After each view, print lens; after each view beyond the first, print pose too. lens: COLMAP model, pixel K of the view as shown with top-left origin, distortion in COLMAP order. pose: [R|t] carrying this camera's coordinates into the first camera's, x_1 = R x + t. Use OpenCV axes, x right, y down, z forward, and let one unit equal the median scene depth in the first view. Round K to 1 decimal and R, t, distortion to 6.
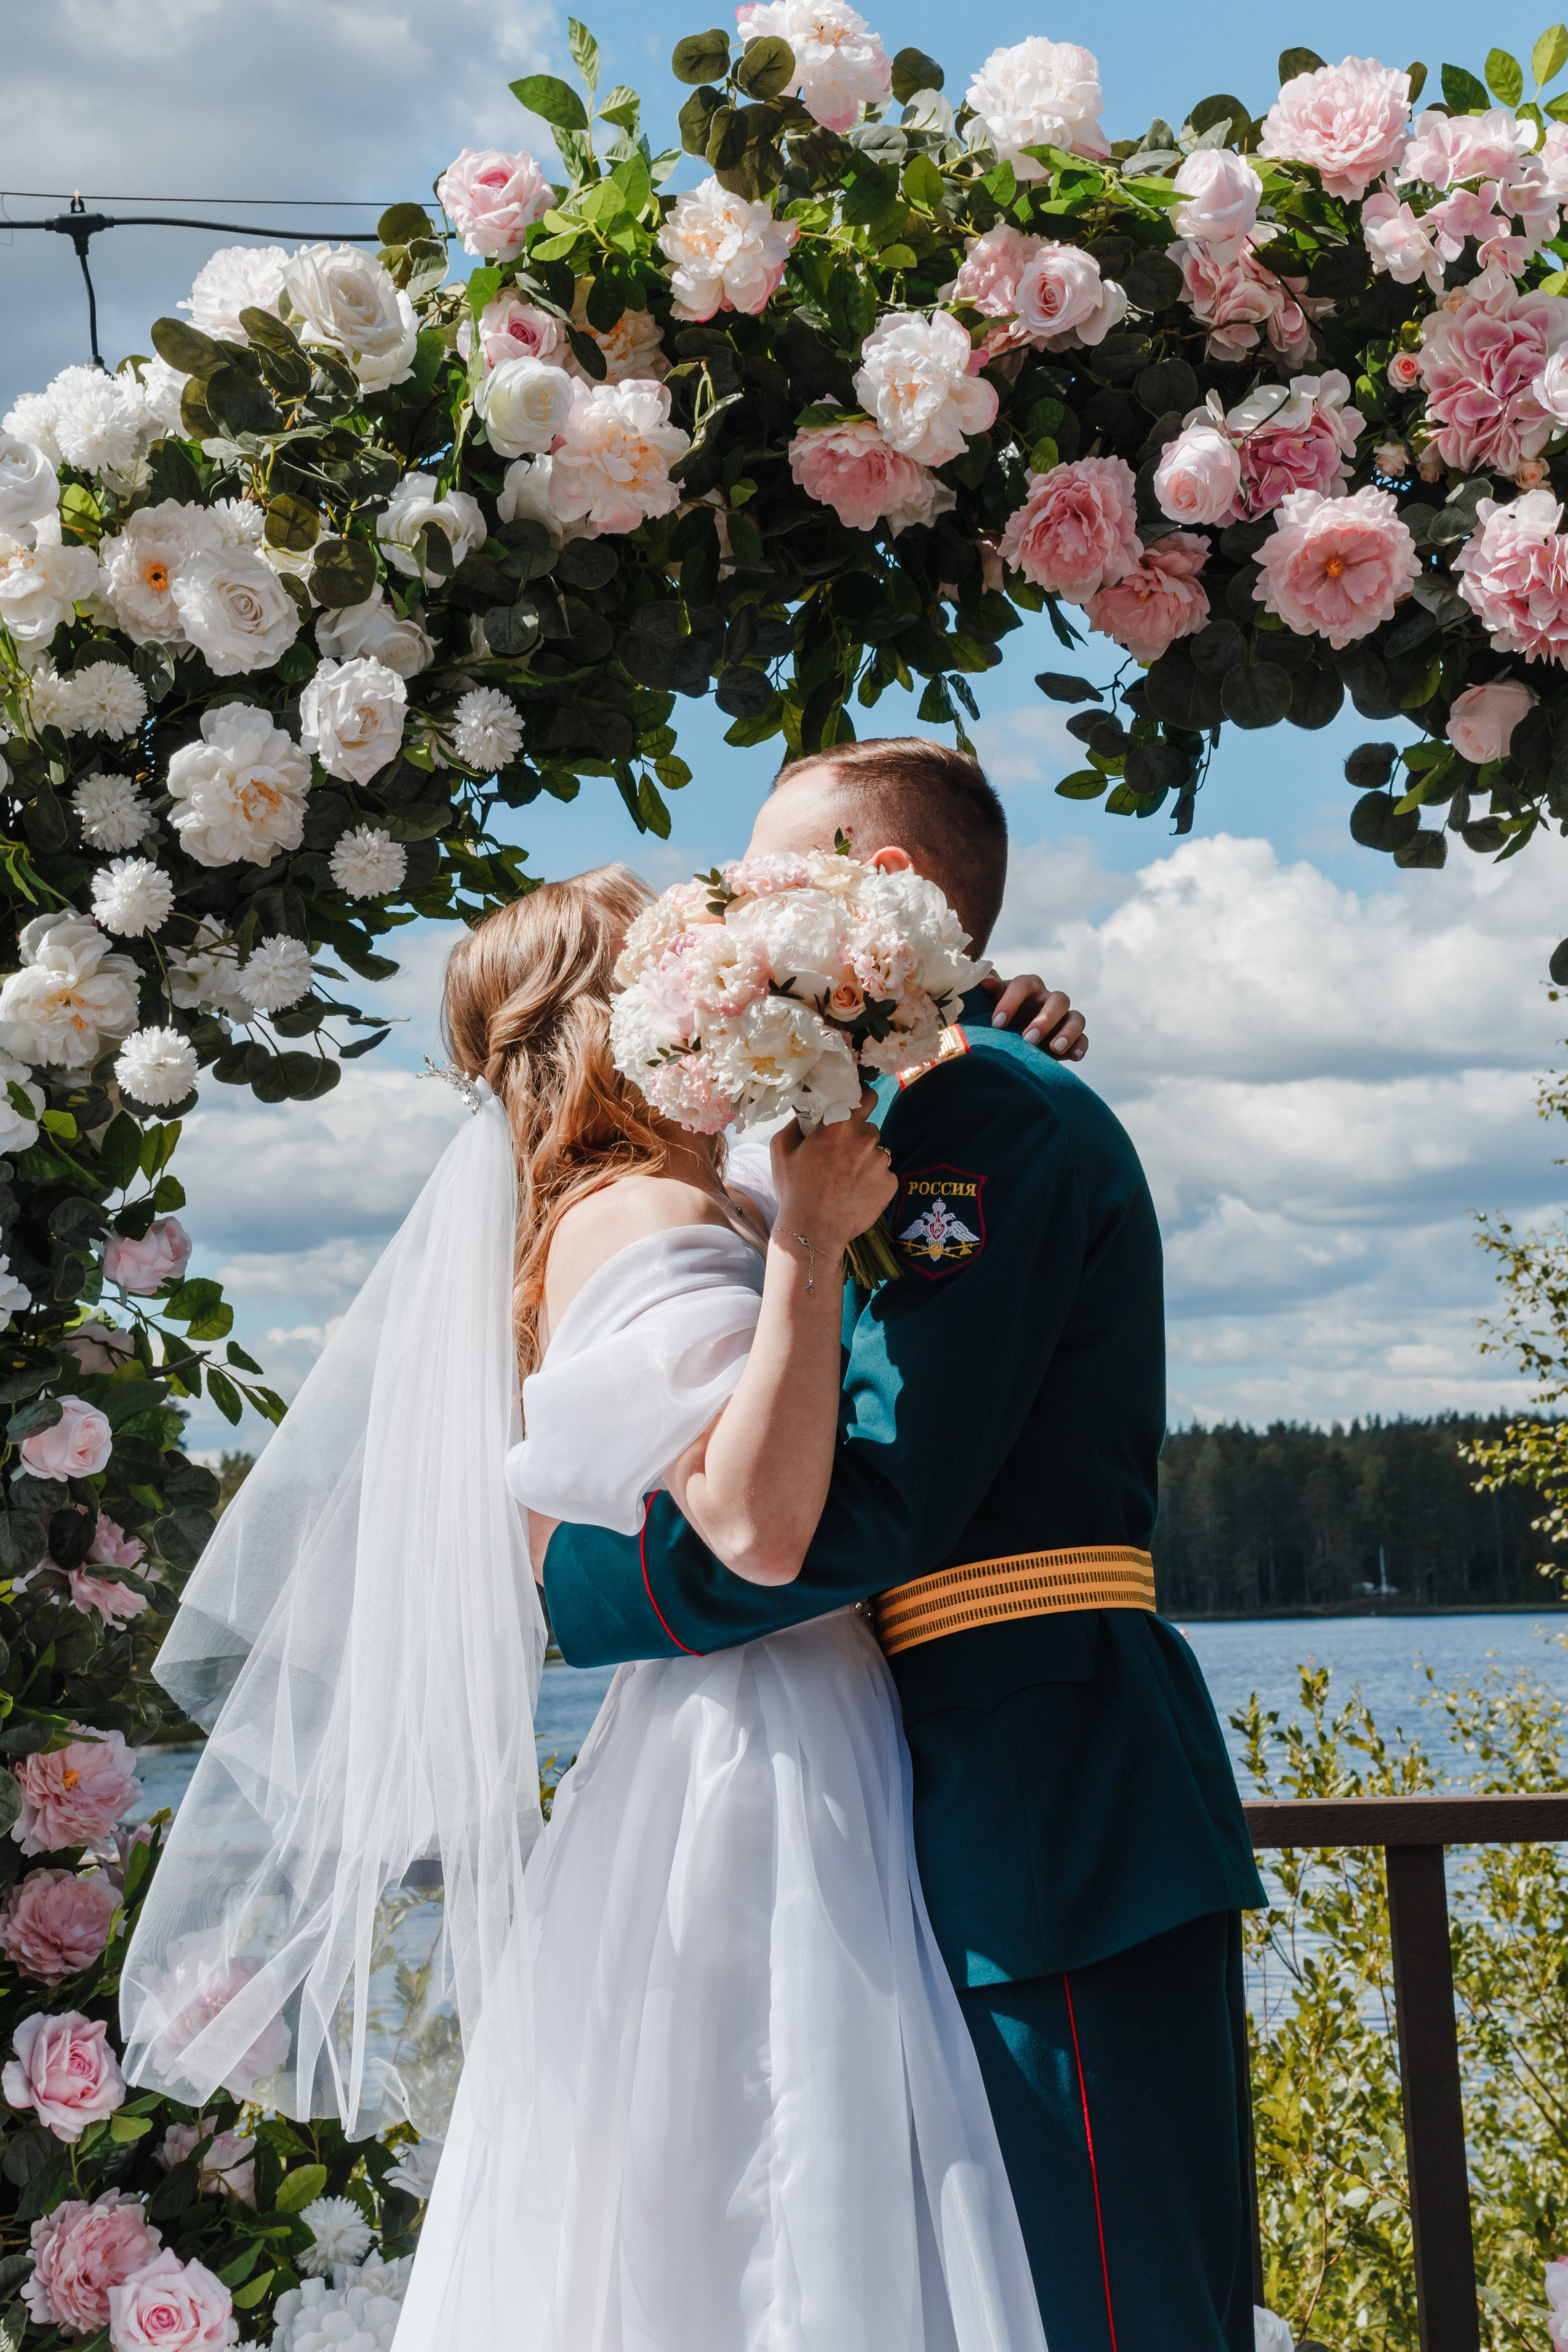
lens RADIAL K [[5702.0, 0, 784.0], [0, 5702.0, 1176.0], [0, 0, 1]] dist [0.898120, 0.044774]
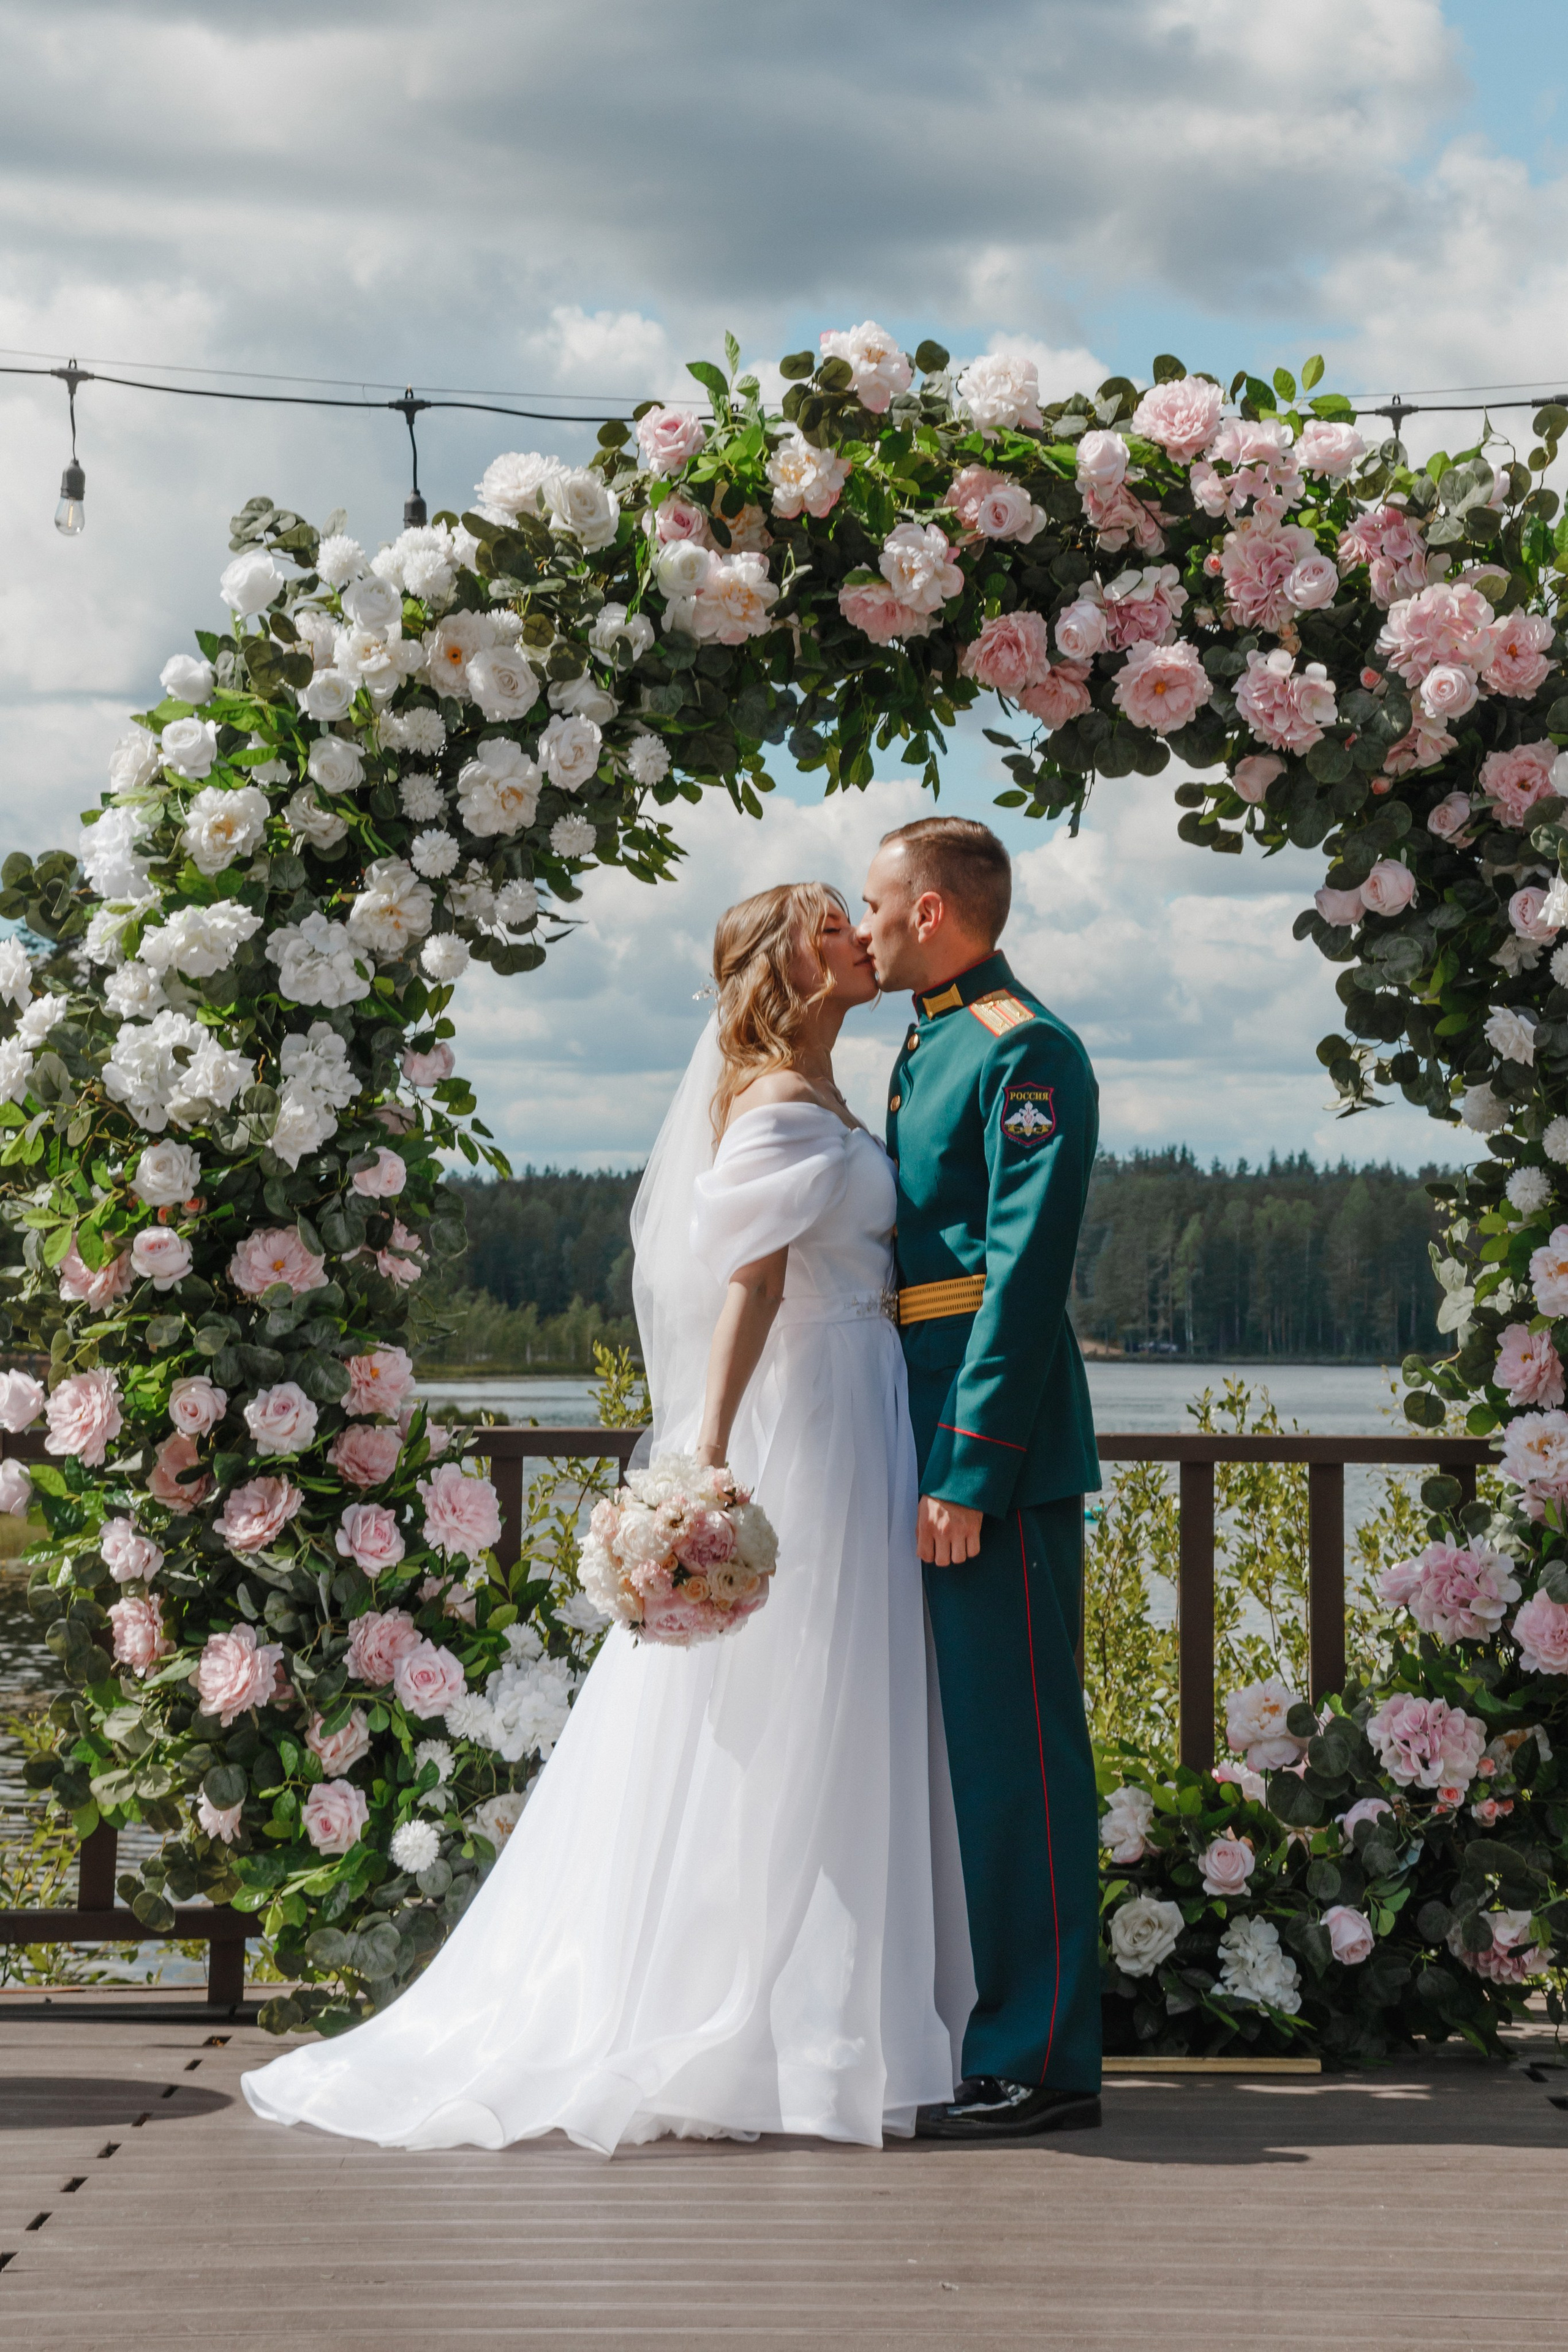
lens RADIAL K [[5702.0, 0, 784.0], [0, 5702.0, 1176.0], [0, 0, 1]] dist [0.898120, 0.044774]
pose [[0.998749, 0.048125, -0.013603, 0.015599], [-0.047554, 0.998085, 0.039559, -0.024658], [0.015481, -0.038863, 0.999125, -0.651475]]
